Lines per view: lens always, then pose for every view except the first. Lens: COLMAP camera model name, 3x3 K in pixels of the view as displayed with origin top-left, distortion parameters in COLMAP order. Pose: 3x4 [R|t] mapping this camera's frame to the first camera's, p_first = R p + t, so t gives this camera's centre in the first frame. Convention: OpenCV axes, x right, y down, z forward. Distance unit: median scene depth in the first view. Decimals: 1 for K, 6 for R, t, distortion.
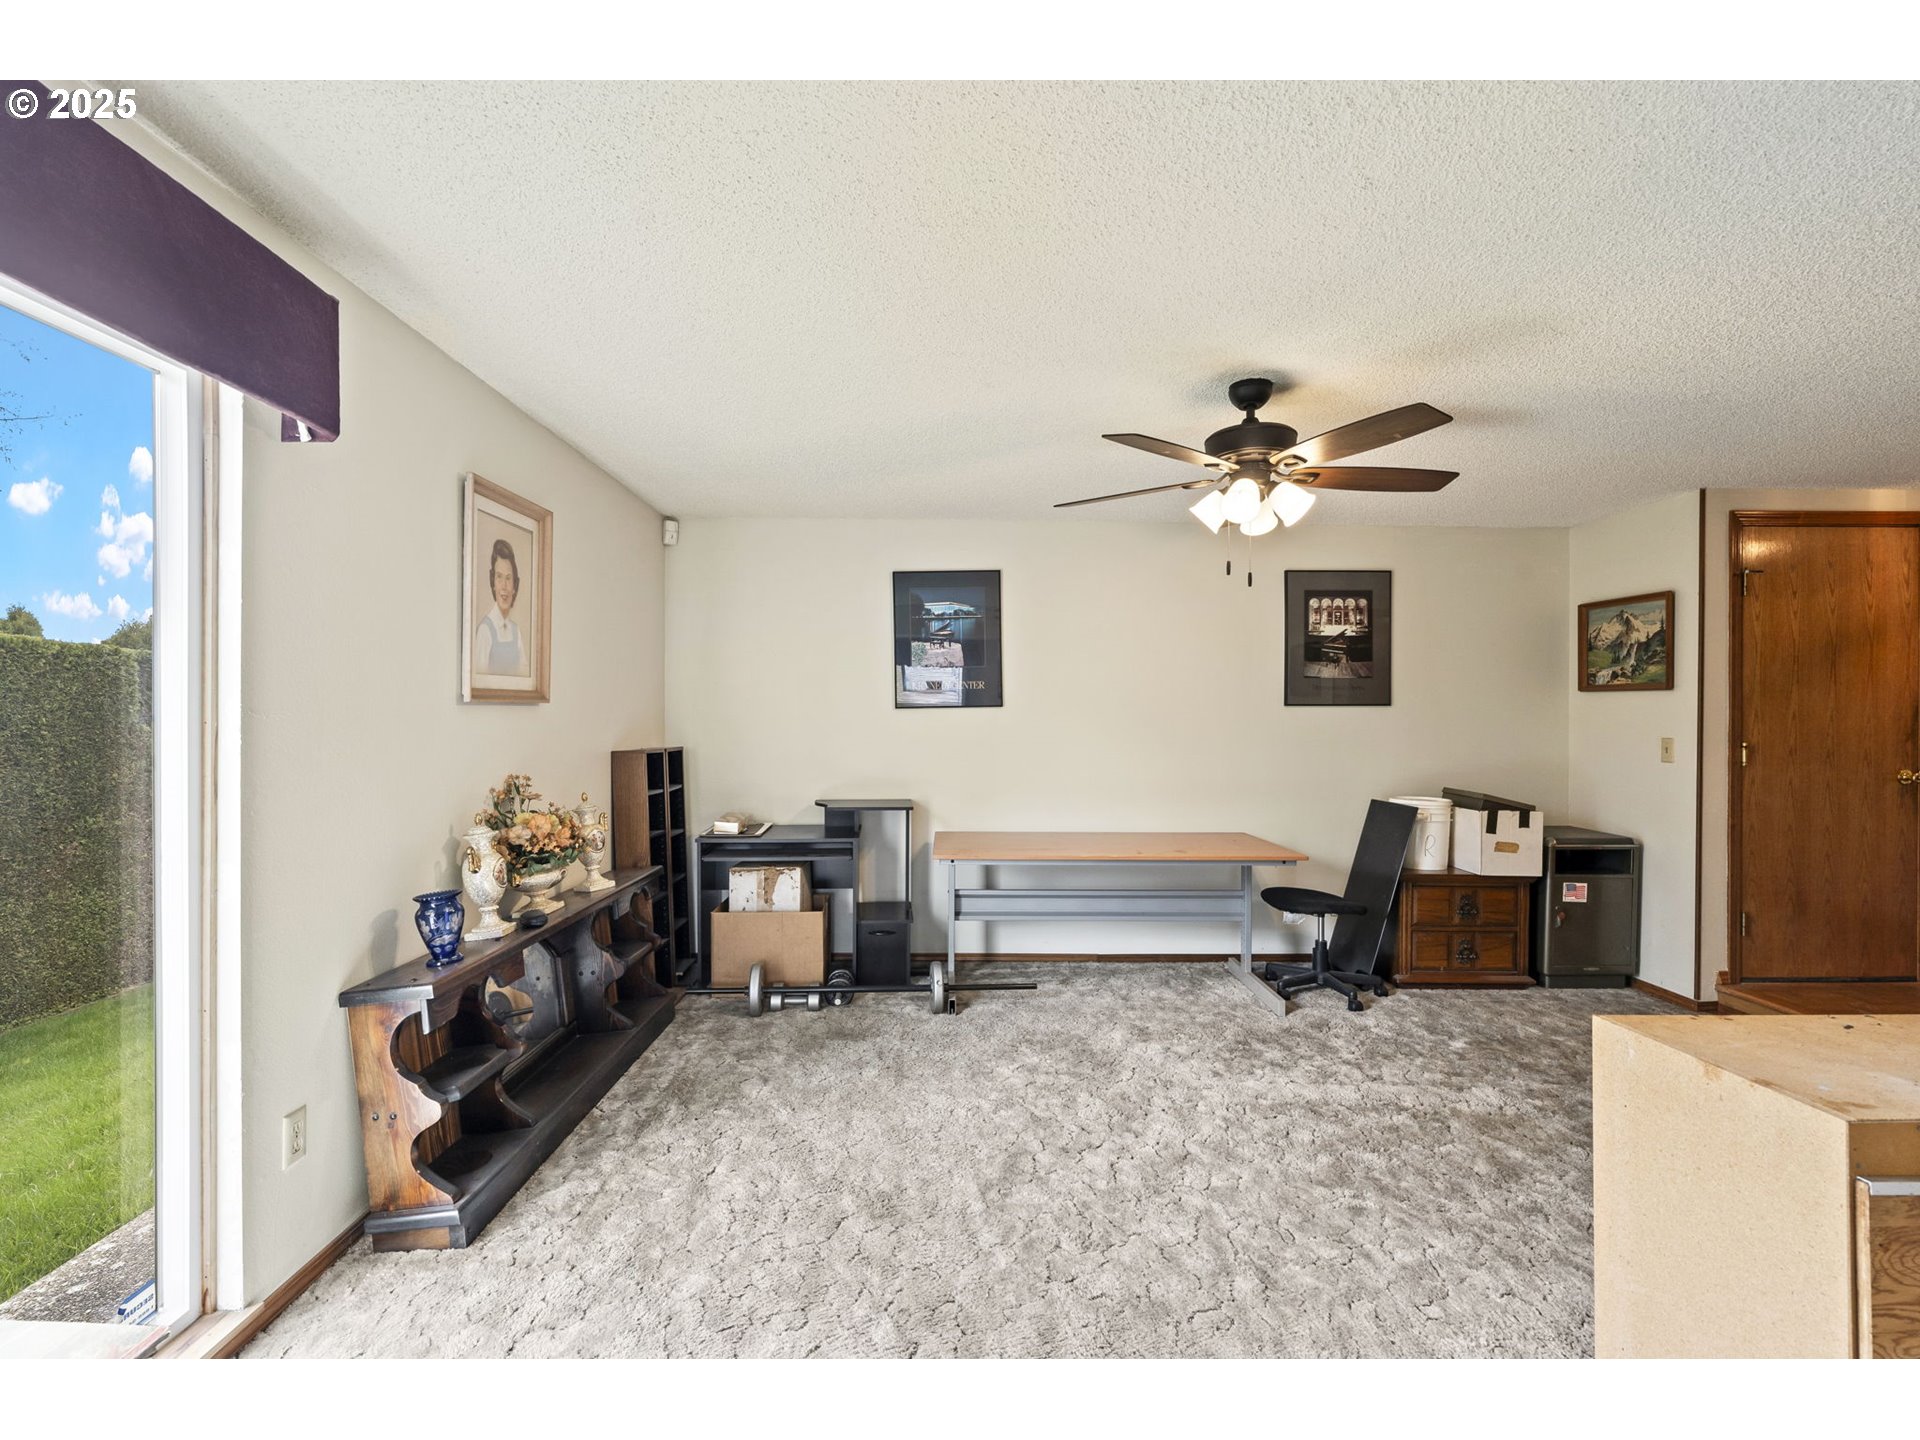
lens RADIAL K [[877.5, 0, 935.5], [0, 877.5, 724.2], [0, 0, 1]] dist [-0.005700, 0.001295]
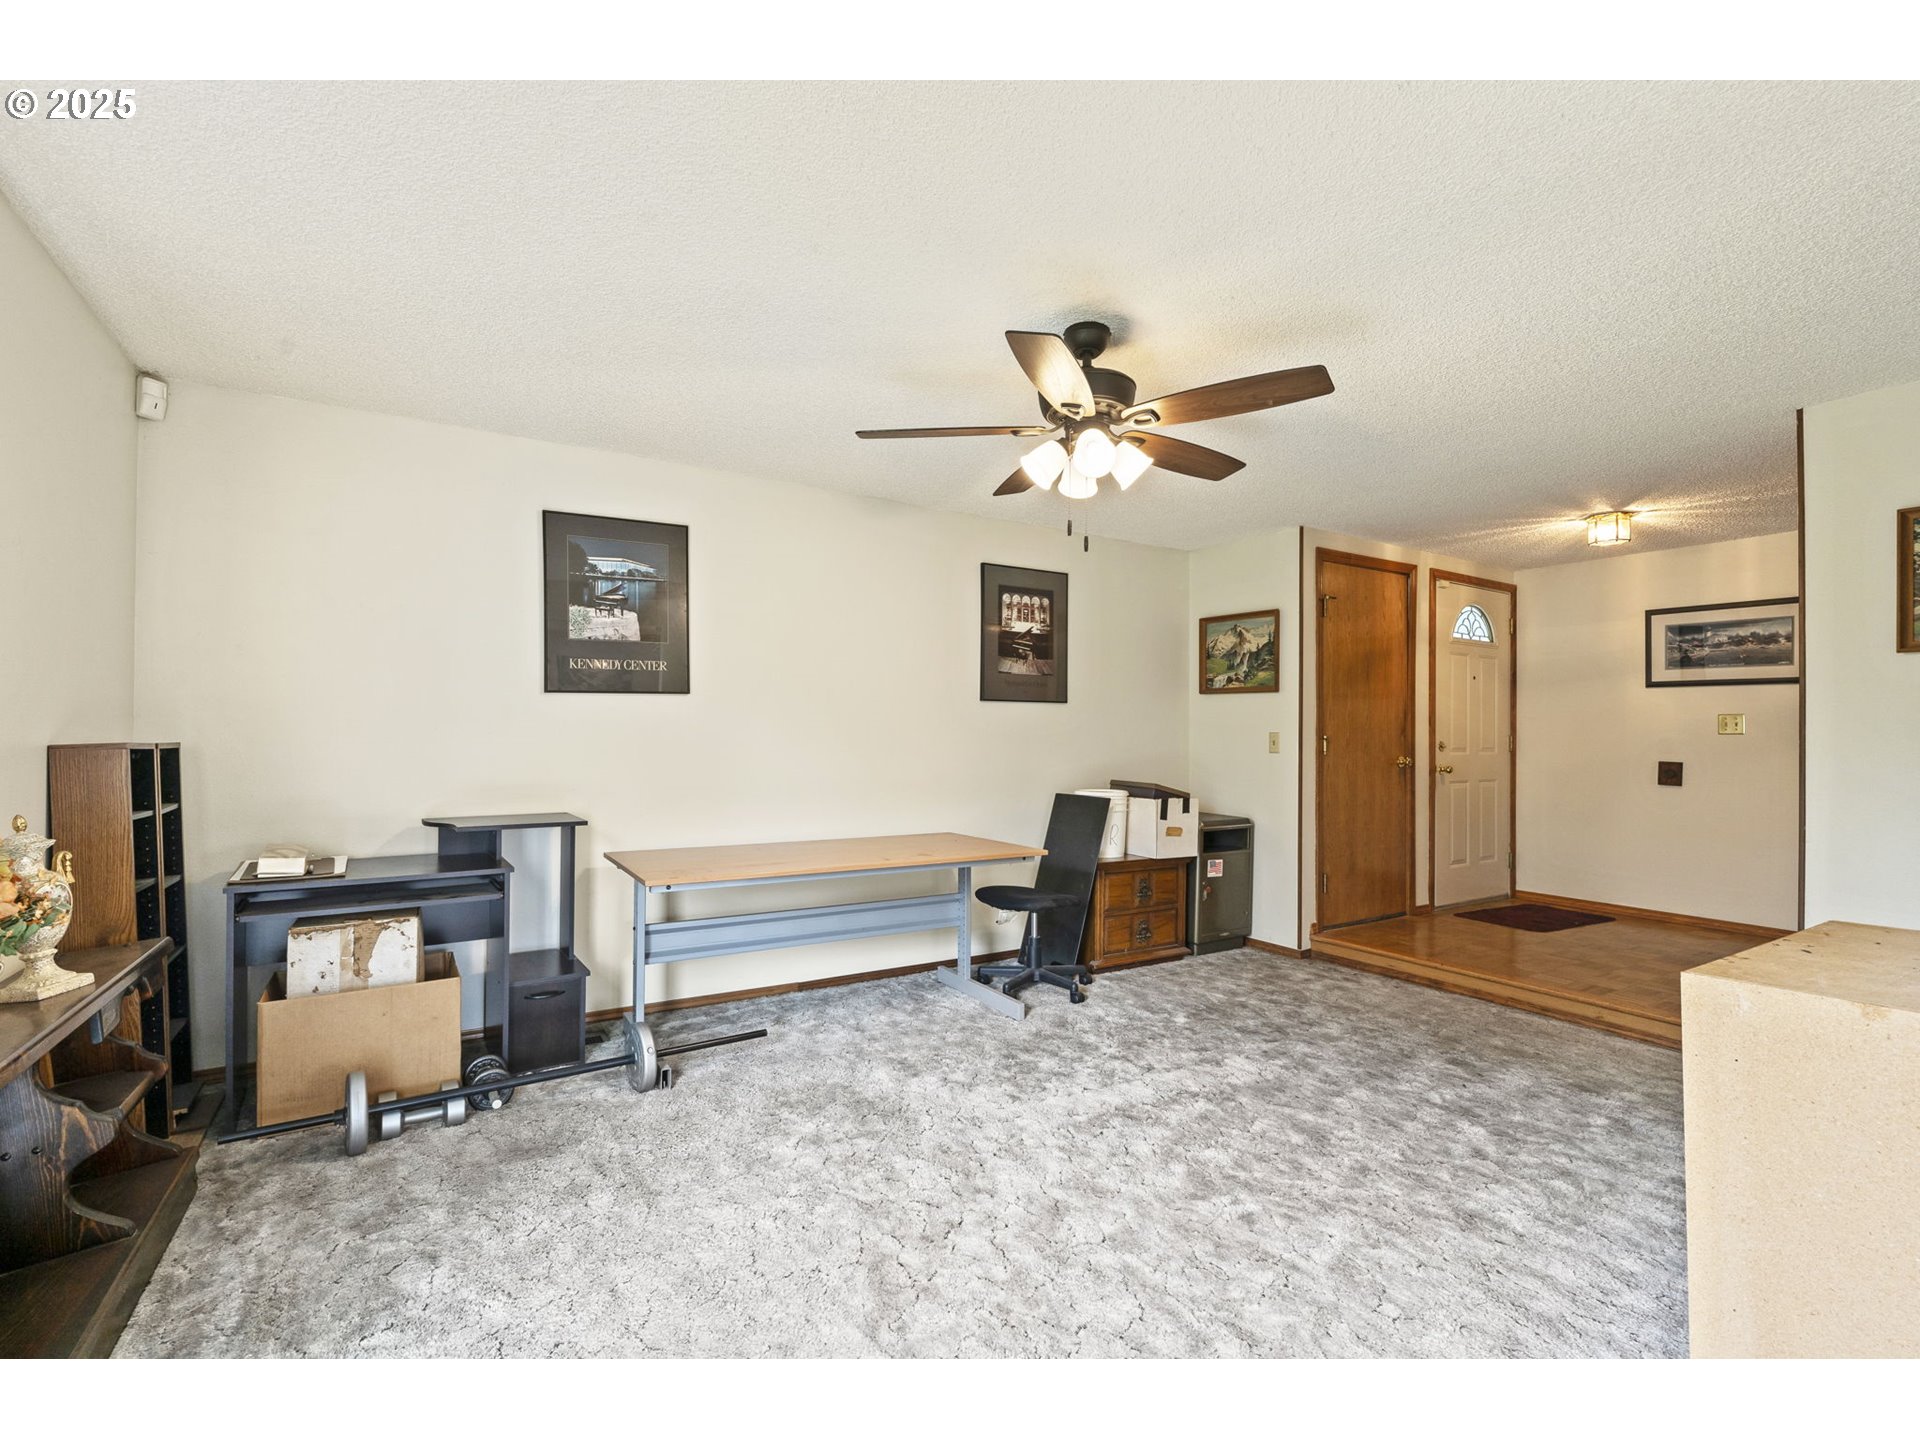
lens RADIAL K [[877.5, 0, 950.1], [0, 877.5, 729.5], [0, 0, 1]] dist [-0.005700, 0.001295]
pose [[0.854122, 0.006918, 0.520027, -0.158744], [-0.000851, 0.999929, -0.011904, 0.025832], [-0.520072, 0.009725, 0.854067, 0.204977]]
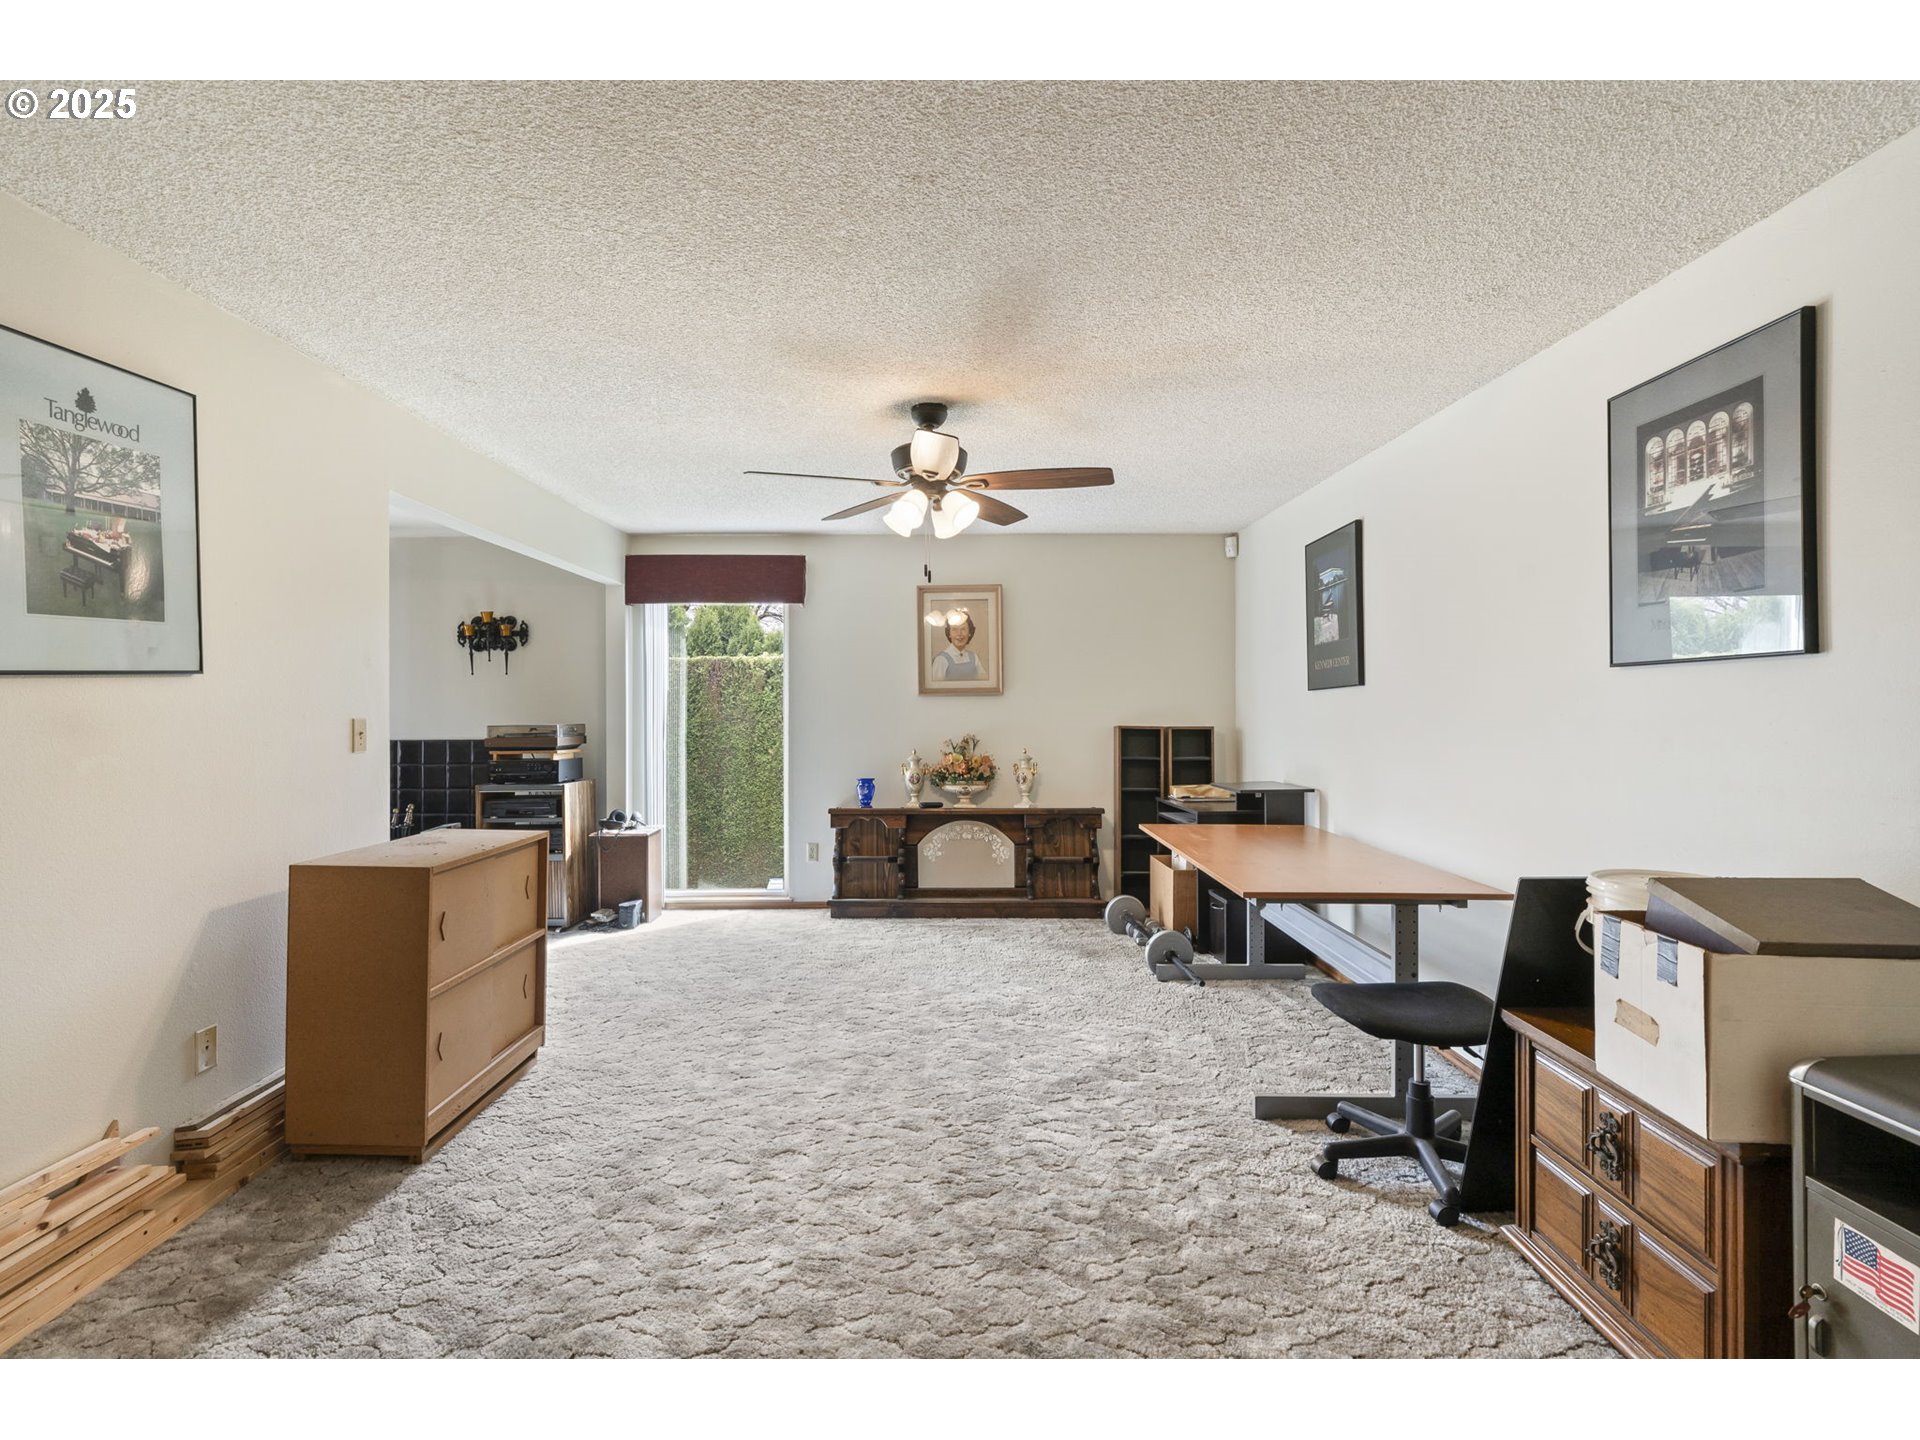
lens RADIAL K [[877.5, 0, 959.4], [0, 877.5, 713.7], [0, 0, 1]] dist [-0.005700, 0.001295]
pose [[0.013498, 0.004690, -0.999898, 1.012147], [-0.003295, 0.999984, 0.004646, 0.005030], [0.999903, 0.003232, 0.013513, 0.697511]]
